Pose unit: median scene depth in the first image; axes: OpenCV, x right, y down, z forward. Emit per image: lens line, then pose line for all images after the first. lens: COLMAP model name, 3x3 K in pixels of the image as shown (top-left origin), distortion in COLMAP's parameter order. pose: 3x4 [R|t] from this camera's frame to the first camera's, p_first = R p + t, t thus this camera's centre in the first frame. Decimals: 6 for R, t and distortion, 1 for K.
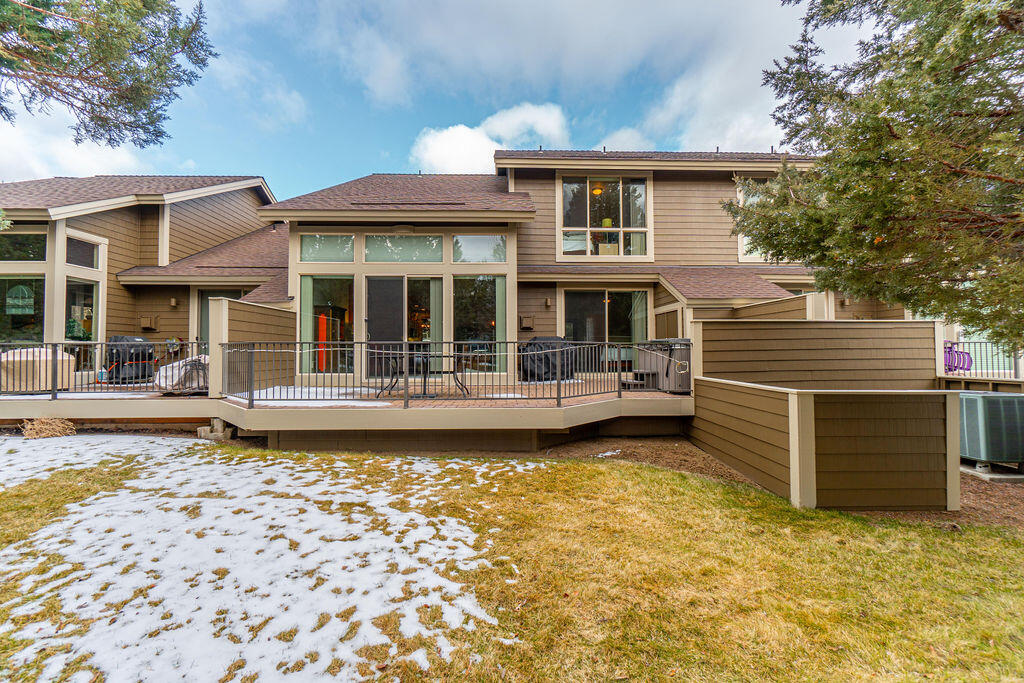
lens RADIAL K [[441.4, 0, 514.9], [0, 441.4, 332.8], [0, 0, 1]] dist [0.000296, 0.000250]
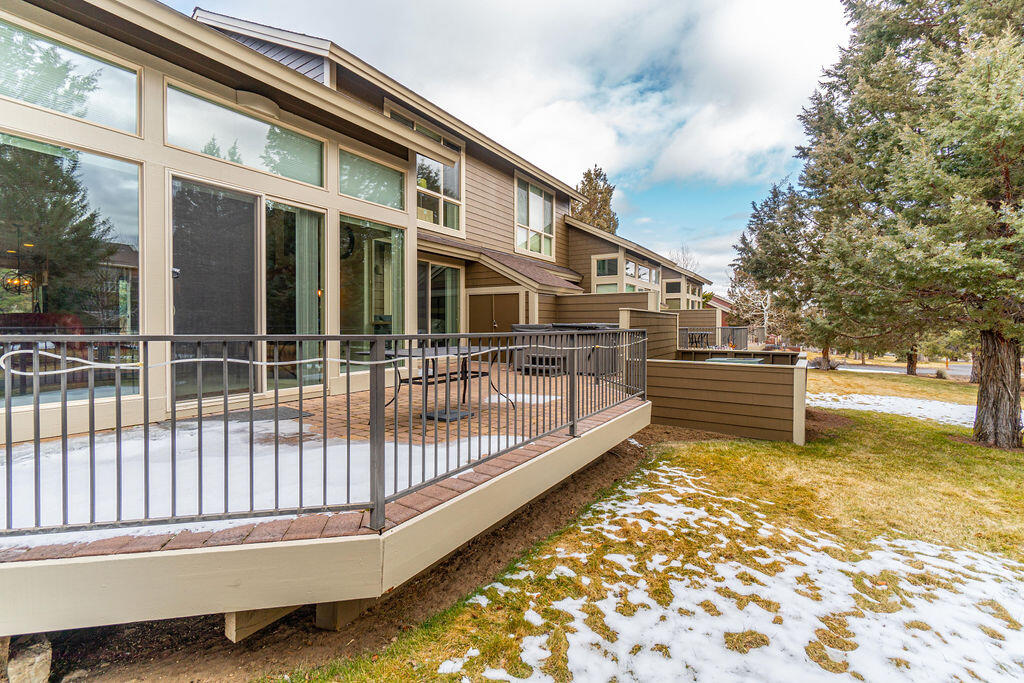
lens RADIAL K [[441.4, 0, 514.9], [0, 441.4, 332.8], [0, 0, 1]] dist [0.000296, 0.000250]
pose [[0.556368, -0.011288, 0.830859, -1.115239], [-0.037336, 0.998558, 0.038567, -0.000453], [-0.830097, -0.052478, 0.555145, 0.989619]]
